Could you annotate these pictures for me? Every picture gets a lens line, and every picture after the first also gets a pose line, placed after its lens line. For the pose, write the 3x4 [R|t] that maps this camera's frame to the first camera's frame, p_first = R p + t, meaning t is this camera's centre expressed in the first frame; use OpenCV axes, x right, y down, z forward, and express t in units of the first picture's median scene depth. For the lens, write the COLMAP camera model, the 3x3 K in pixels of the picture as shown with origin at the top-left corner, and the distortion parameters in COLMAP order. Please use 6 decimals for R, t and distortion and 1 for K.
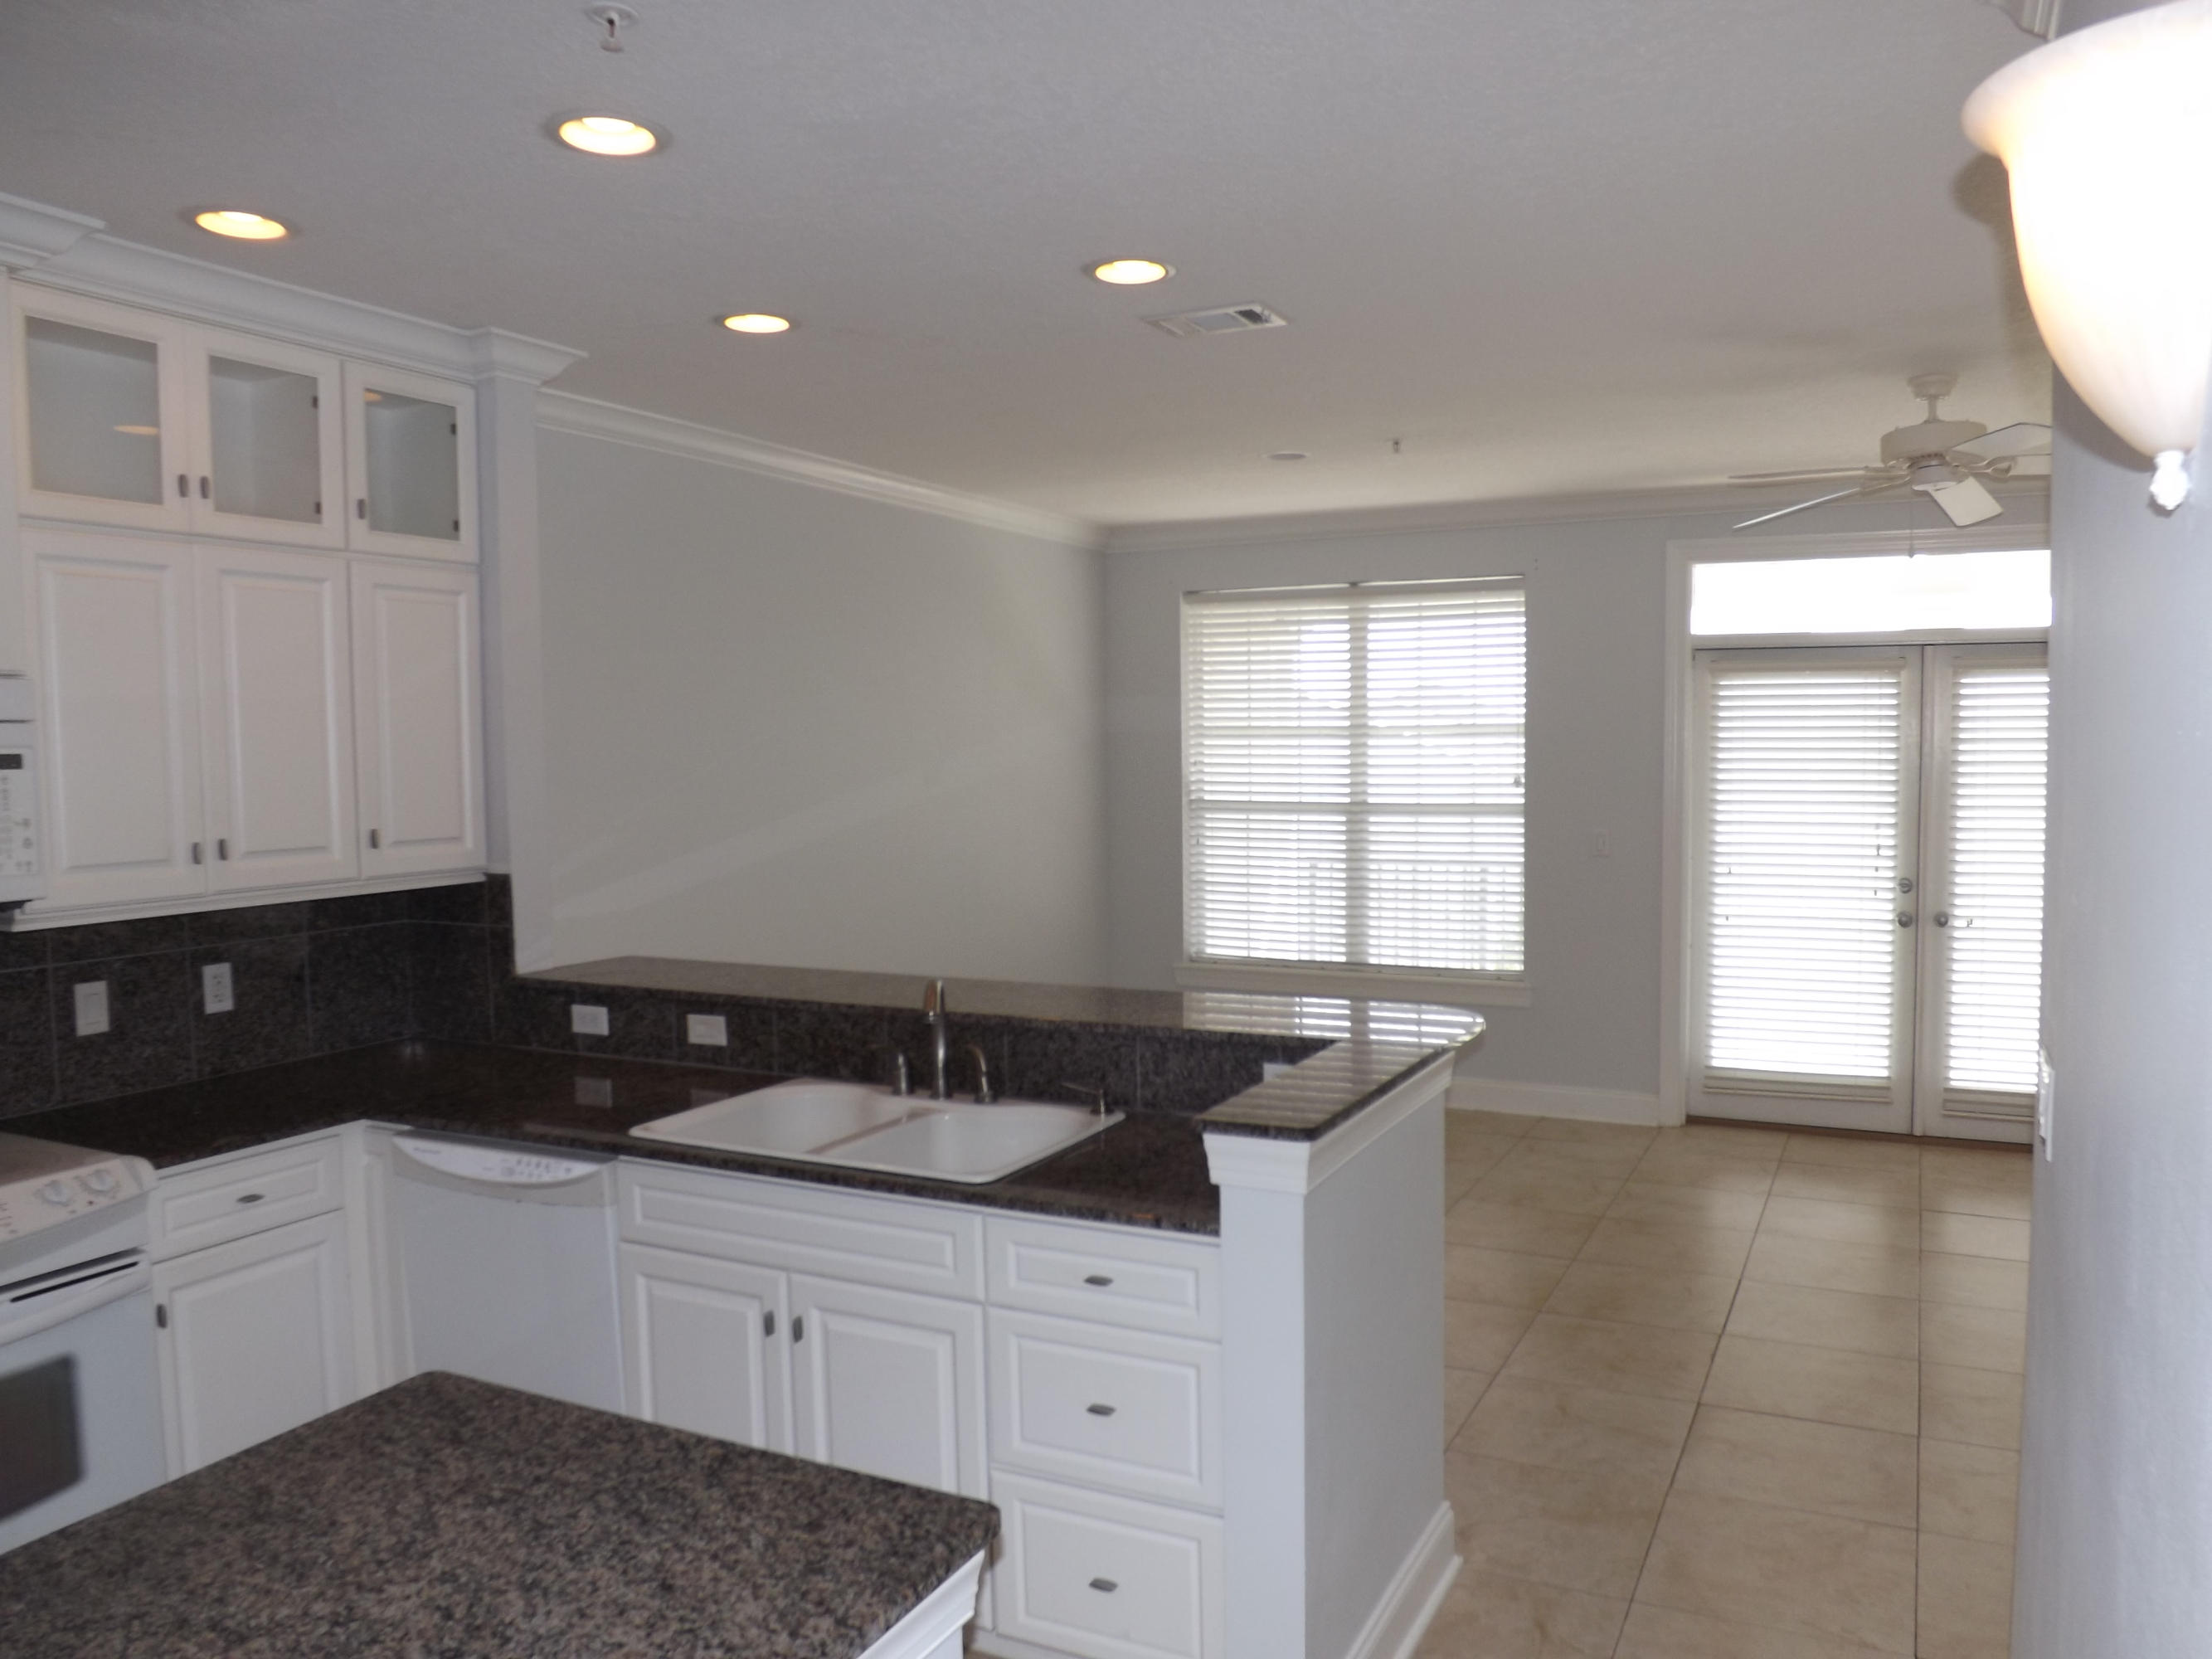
lens RADIAL K [[1639.1, 0, 1111.2], [0, 1639.1, 873.8], [0, 0, 1]] dist [-0.044875, 0.034727]
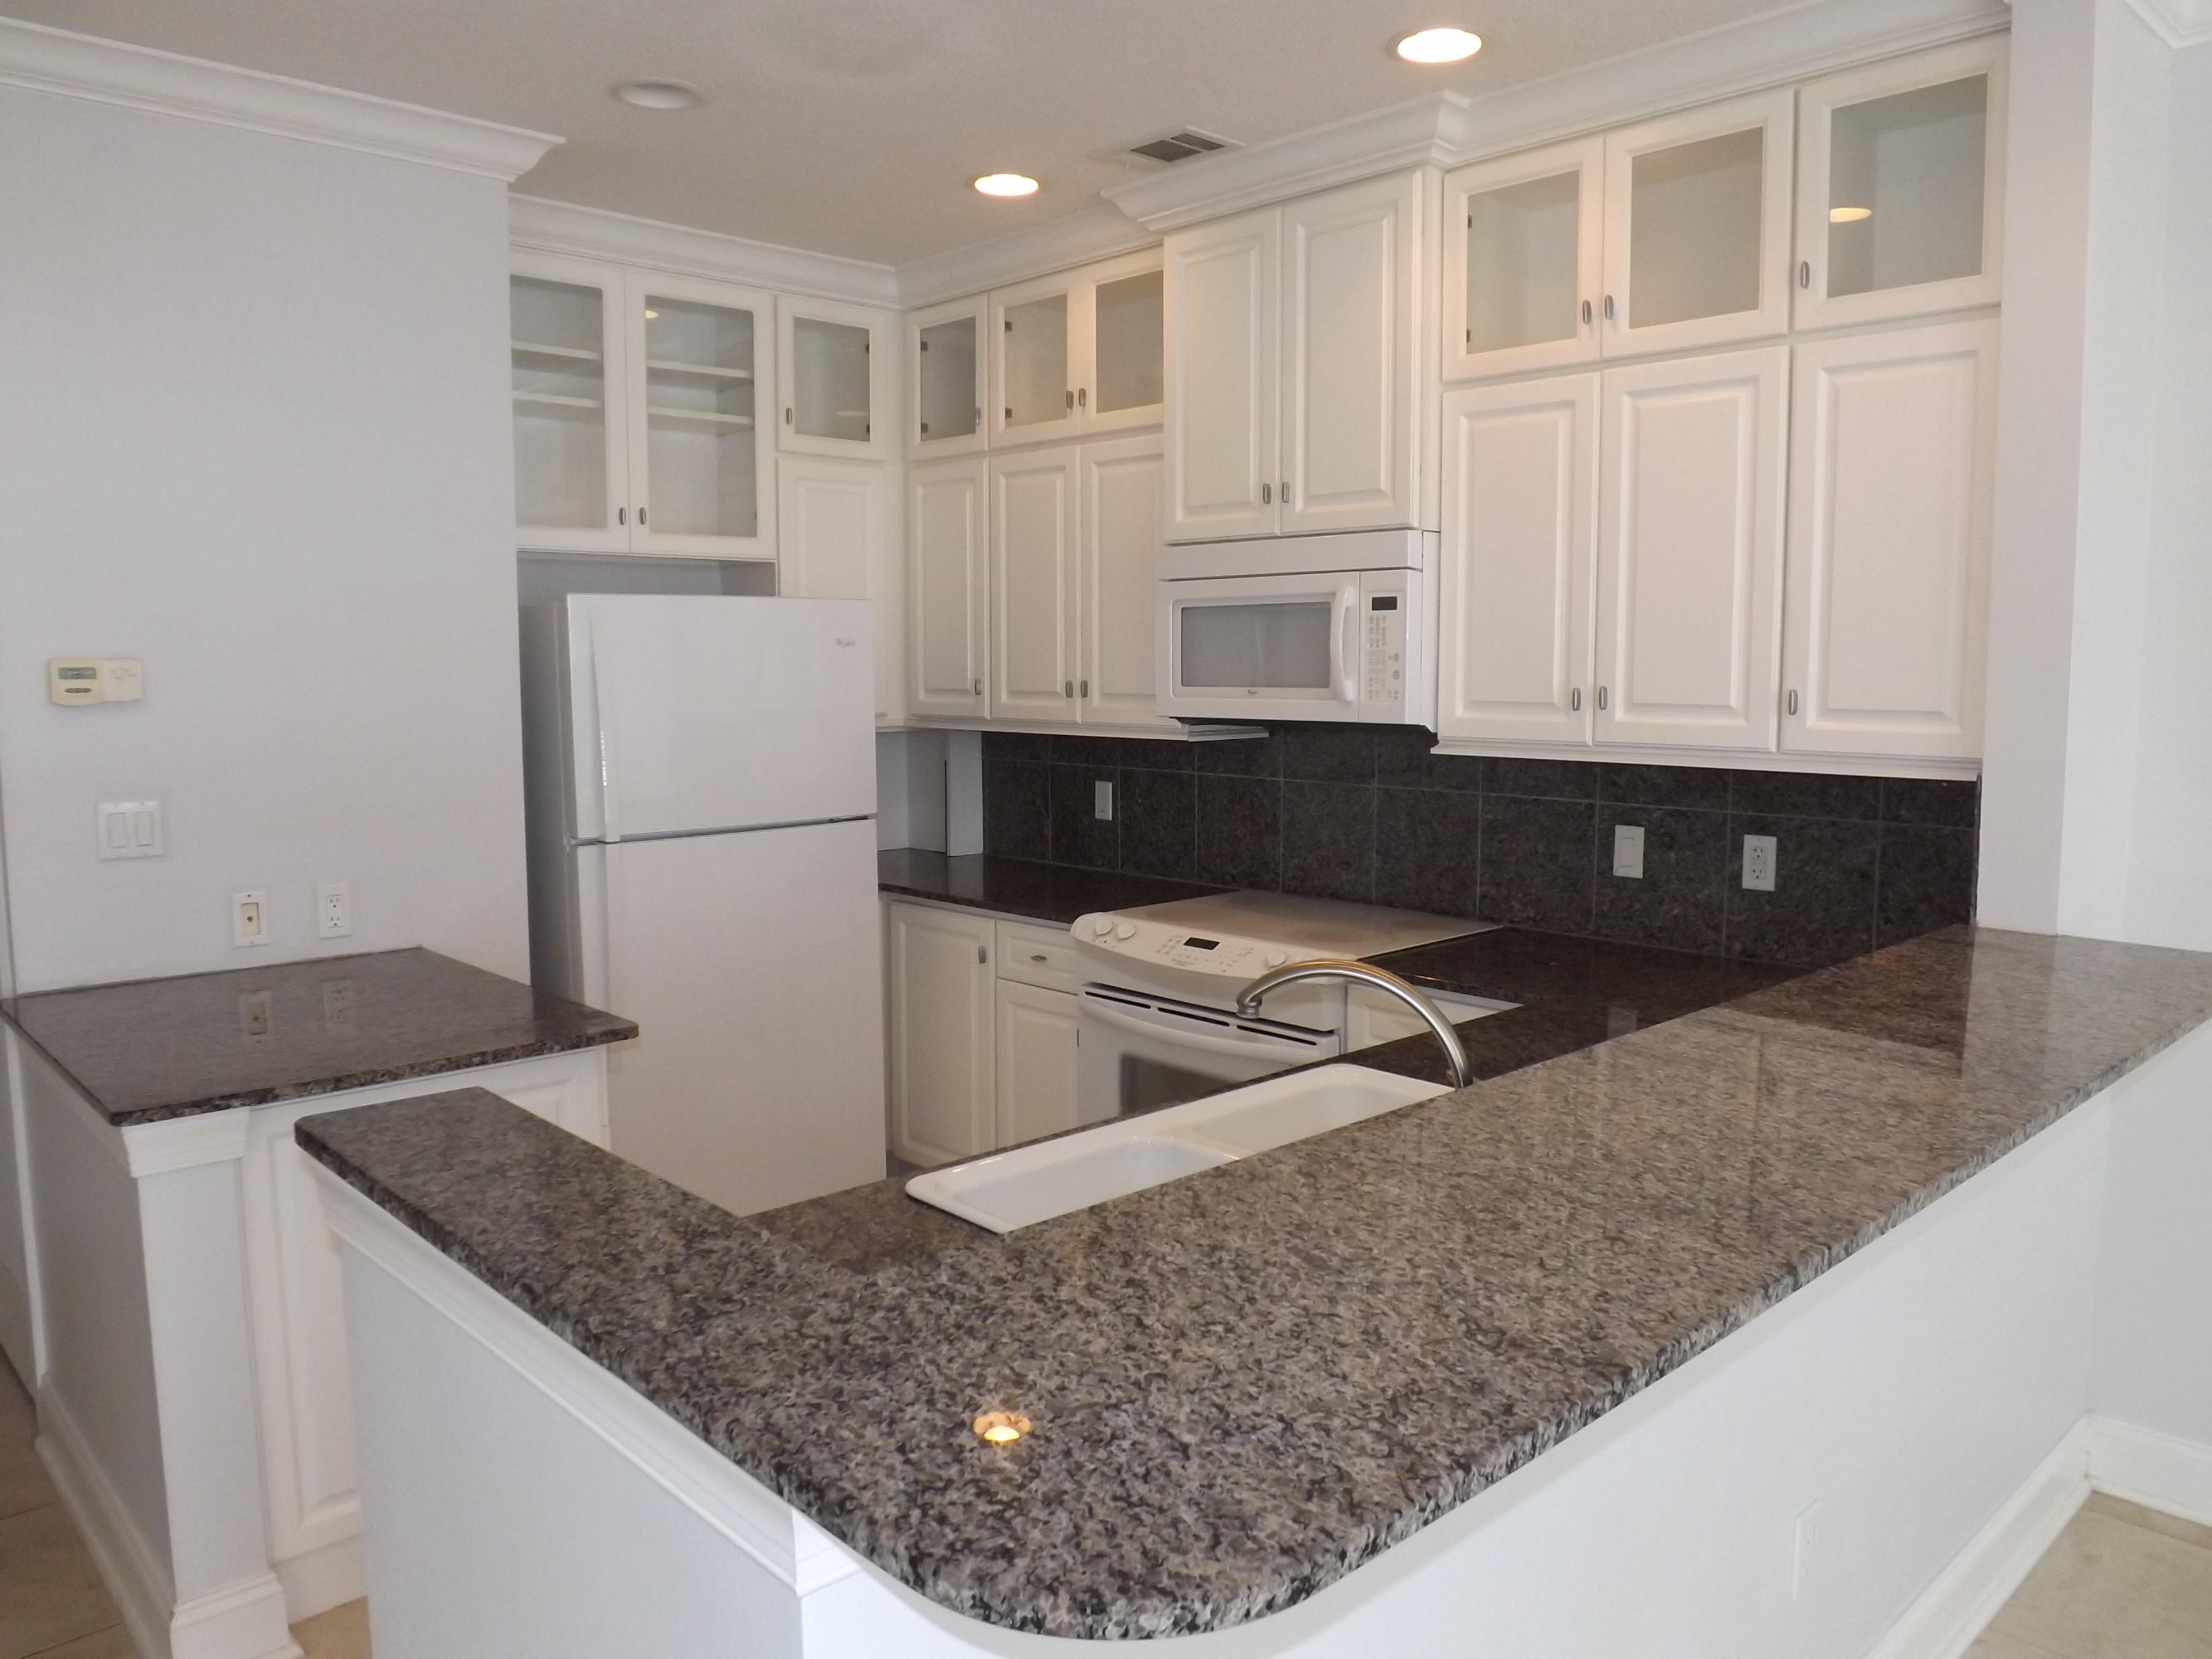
lens RADIAL K [[1584.8, 0, 1106.0], [0, 1584.8, 829.5], [0, 0, 1]] dist [-0.053867, 0.000823]
pose [[-0.341152, 0.107498, -0.933841, 0.445393], [-0.074754, 0.987191, 0.140948, -0.050183], [0.937031, 0.117893, -0.328746, 1.141174]]
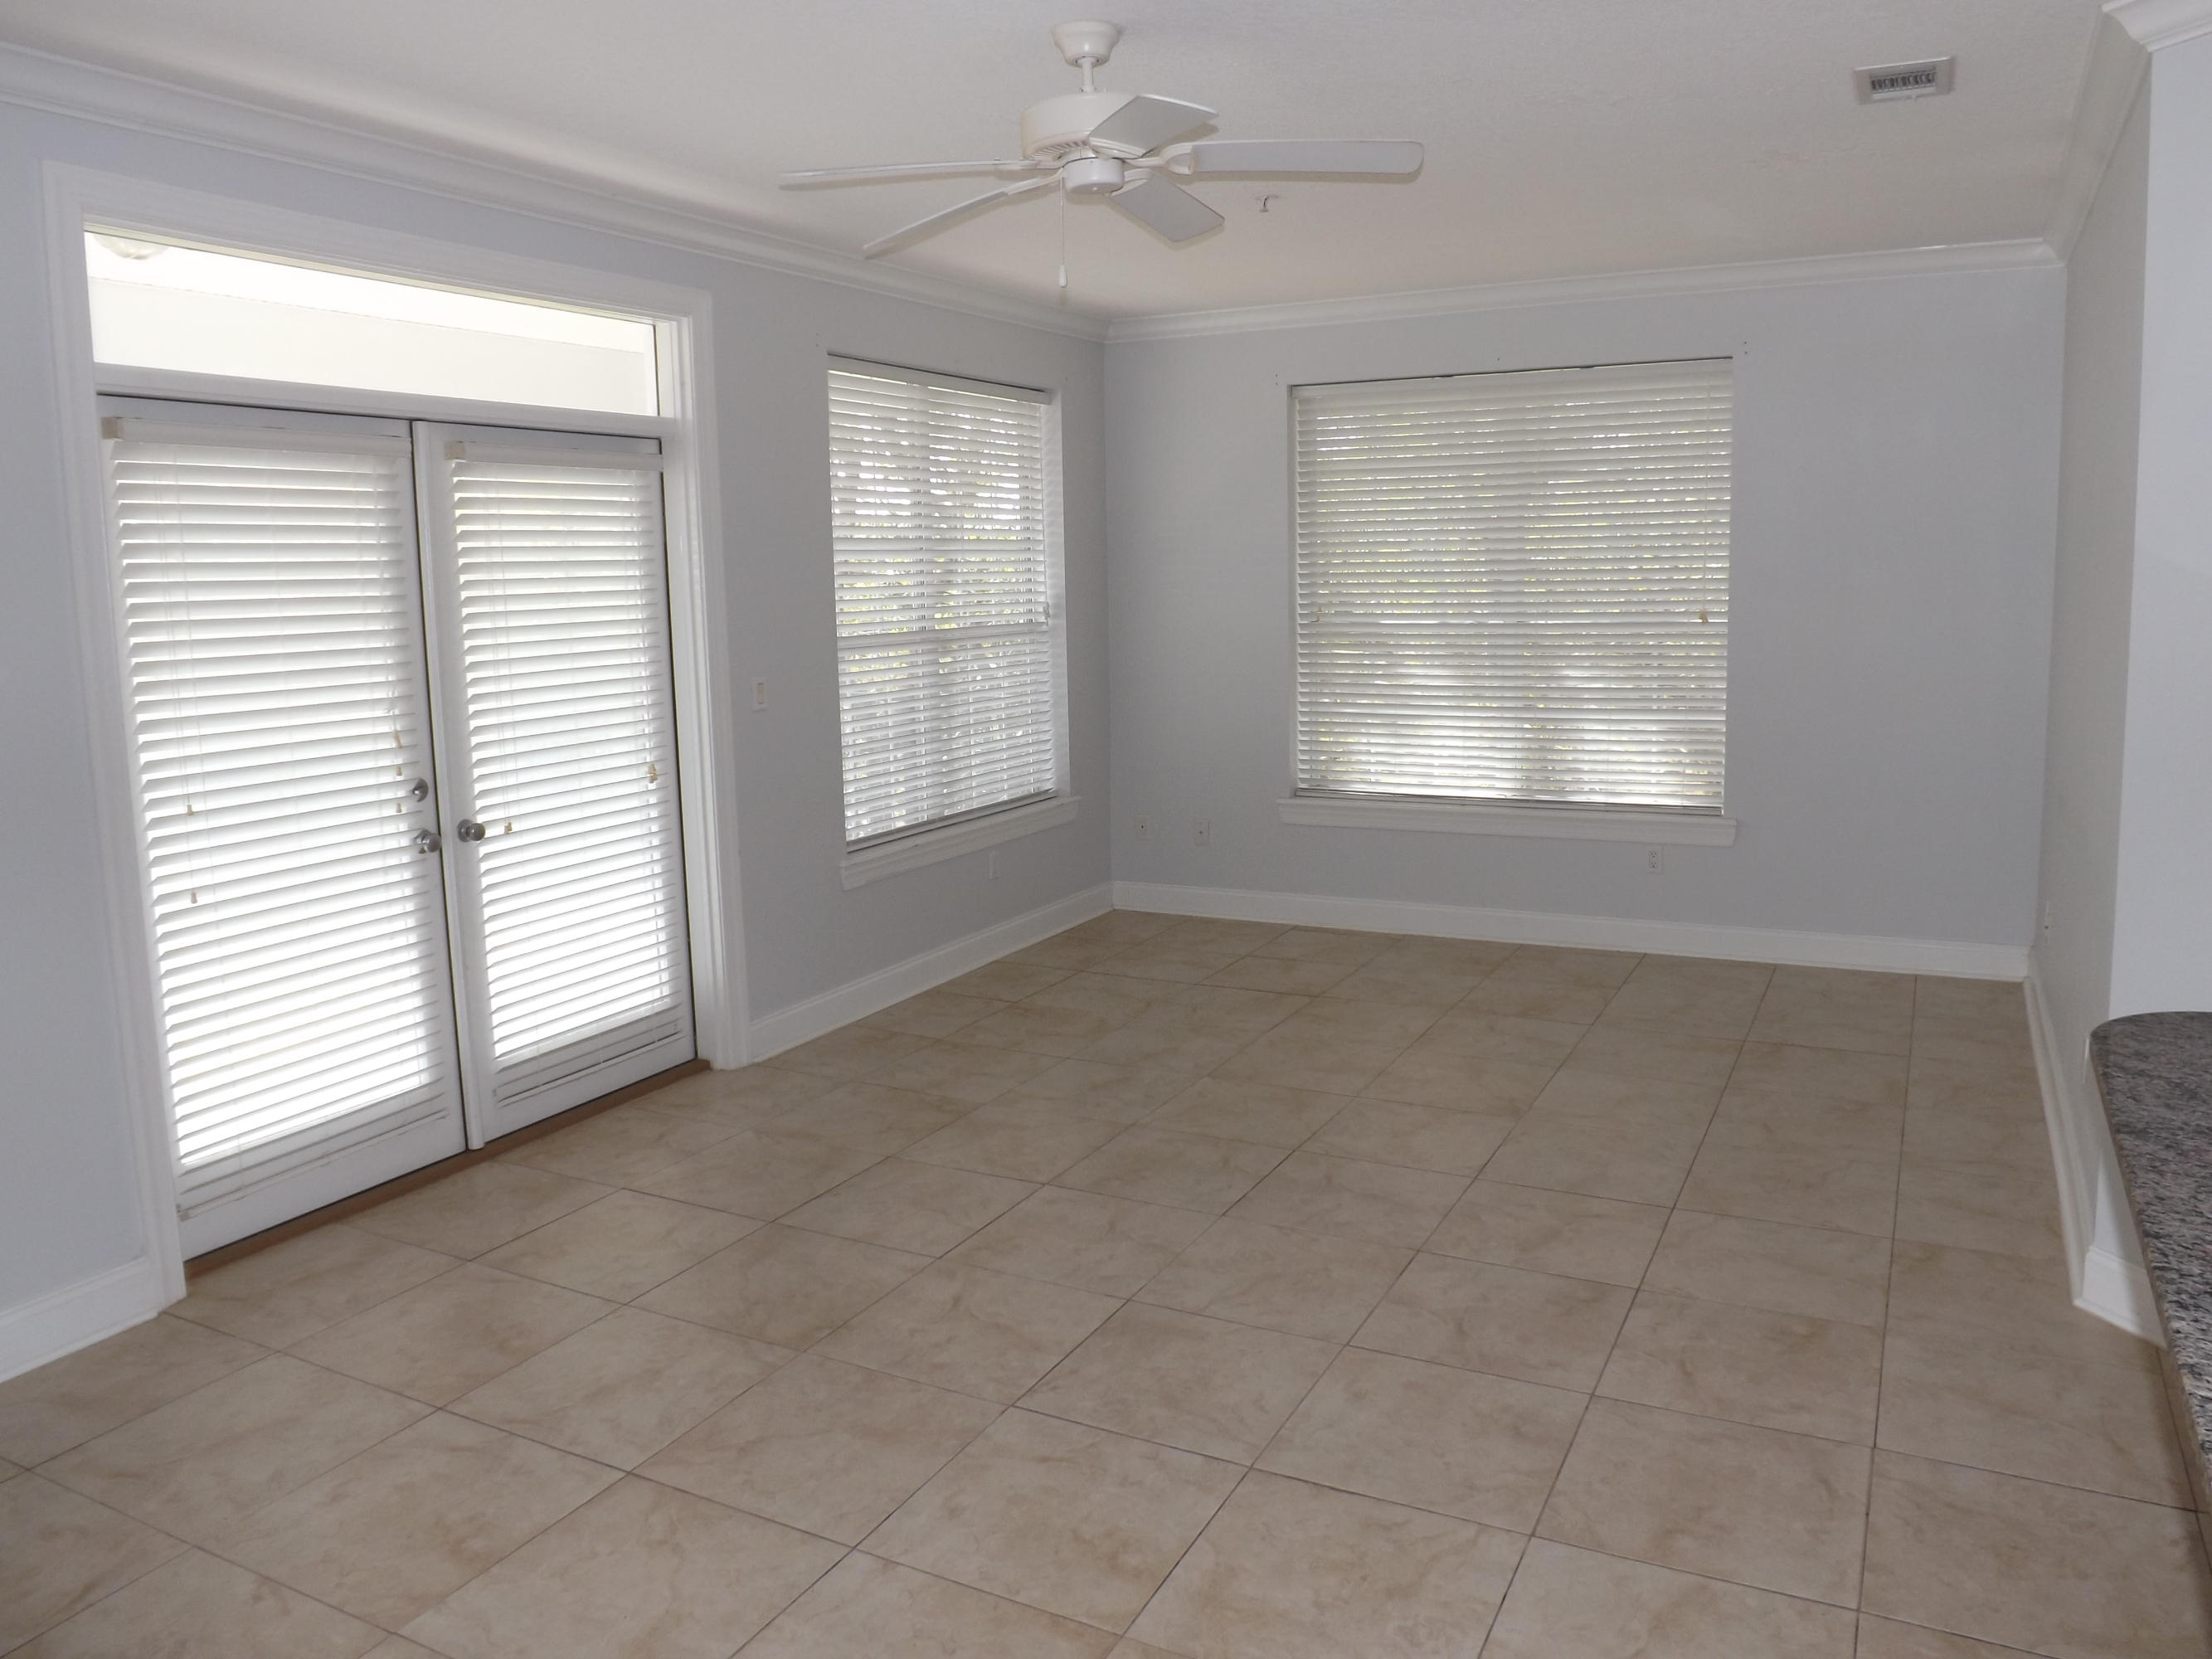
lens RADIAL K [[1630.6, 0, 1113.1], [0, 1630.6, 826.7], [0, 0, 1]] dist [-0.036782, 0.001866]
pose [[0.010369, -0.152857, 0.988194, -0.321472], [0.111160, 0.982298, 0.150779, -0.093242], [-0.993748, 0.108285, 0.027177, 1.417201]]
